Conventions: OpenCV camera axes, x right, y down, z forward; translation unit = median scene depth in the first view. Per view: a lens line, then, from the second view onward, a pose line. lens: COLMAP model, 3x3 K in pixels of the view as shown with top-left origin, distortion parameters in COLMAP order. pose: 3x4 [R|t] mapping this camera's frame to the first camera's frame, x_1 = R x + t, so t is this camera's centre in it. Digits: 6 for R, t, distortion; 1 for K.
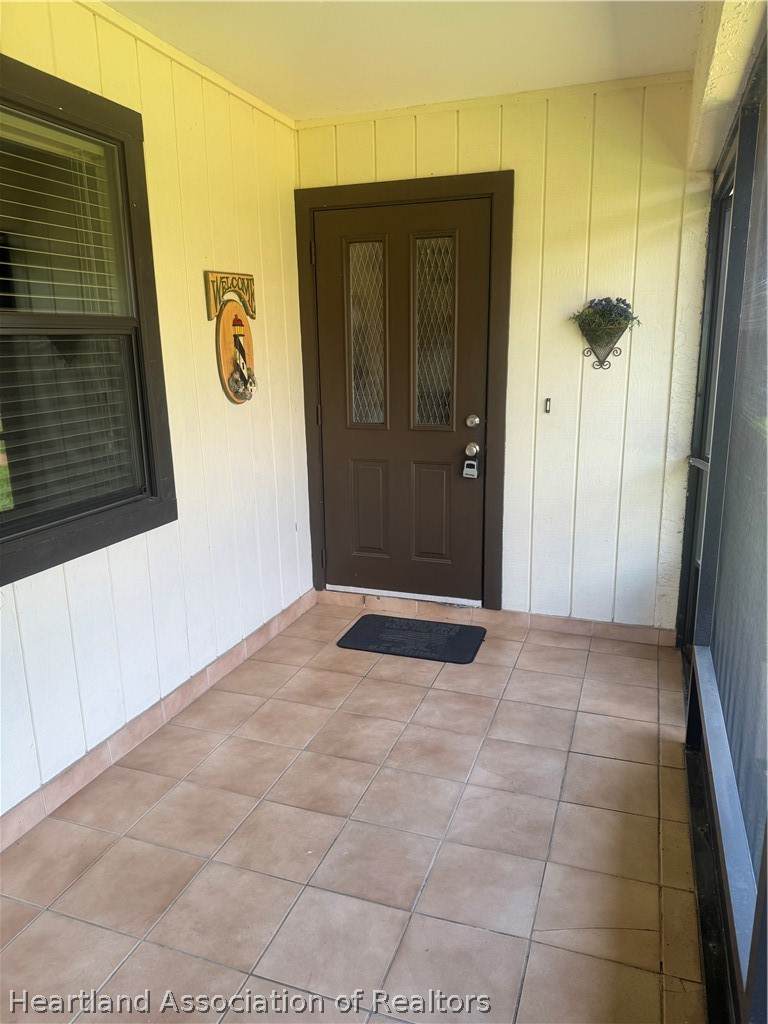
lens RADIAL K [[726.6, 0, 384.0], [0, 726.6, 512.0], [0, 0, 1]] dist [0.133672, -0.165870]
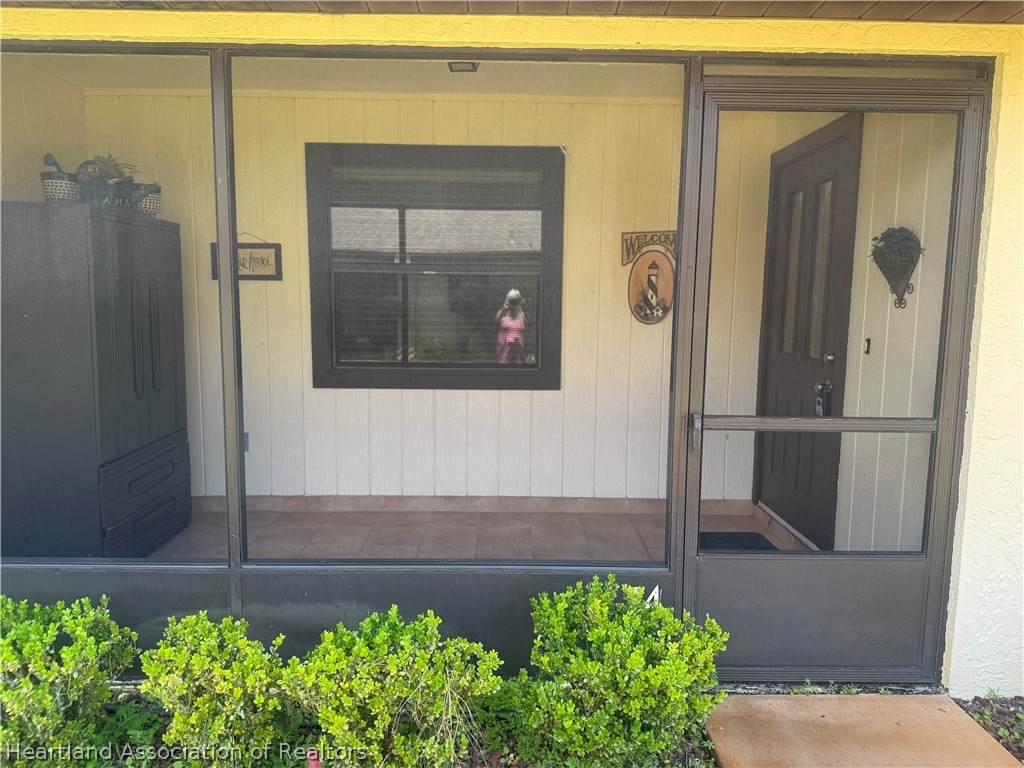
lens RADIAL K [[726.6, 0, 512.0], [0, 726.6, 384.0], [0, 0, 1]] dist [0.133672, -0.165870]
pose [[0.353303, 0.127733, -0.926748, 0.964335], [-0.227678, 0.972589, 0.047254, -0.044761], [0.907381, 0.194305, 0.372701, 0.276699]]
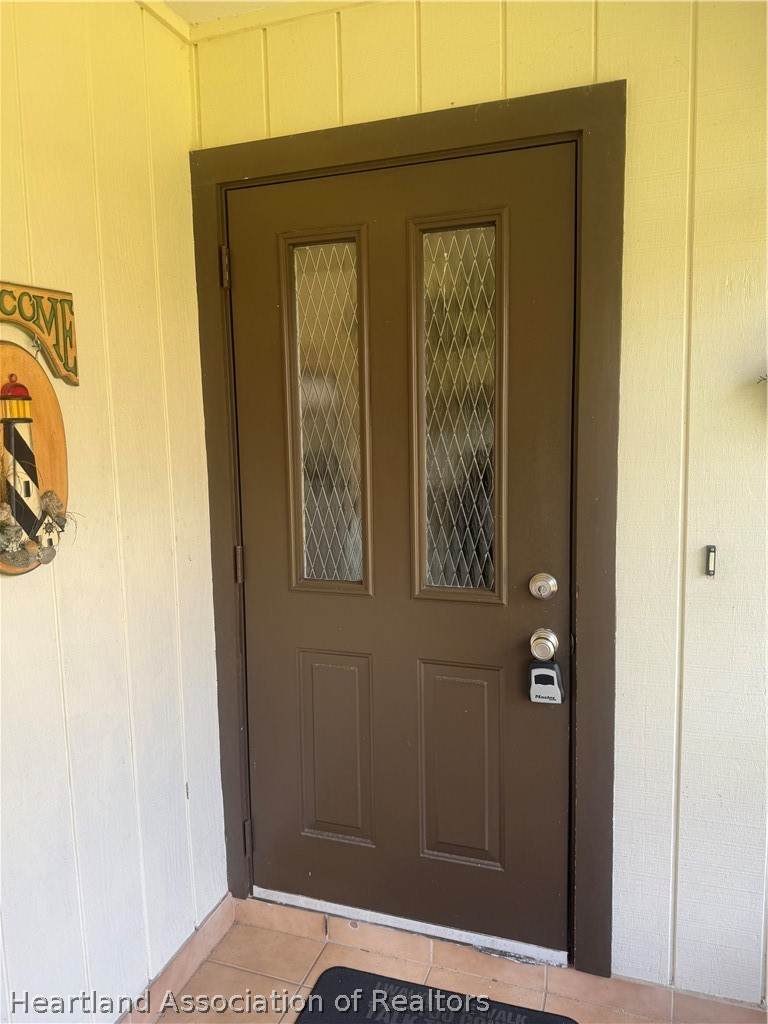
lens RADIAL K [[719.4, 0, 382.2], [0, 719.4, 491.9], [0, 0, 1]] dist [0.051482, 0.000039]
pose [[0.999963, -0.007395, 0.004446, 0.013750], [0.007887, 0.992330, -0.123363, -0.138292], [-0.003499, 0.123394, 0.992352, 0.555886]]
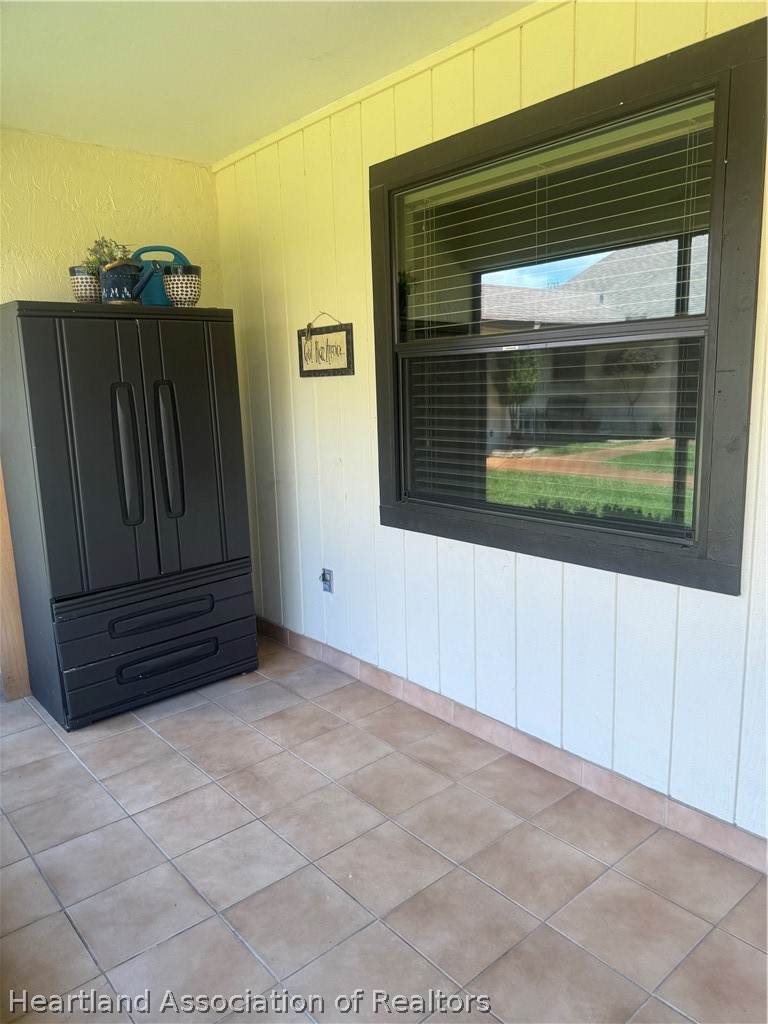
lens RADIAL K [[726.6, 0, 384.0], [0, 726.6, 512.0], [0, 0, 1]] dist [0.133672, -0.165870]
pose [[-0.496589, 0.183700, -0.848324, 0.400641], [-0.159798, 0.941294, 0.297374, -0.189023], [0.853149, 0.283233, -0.438081, 0.856416]]
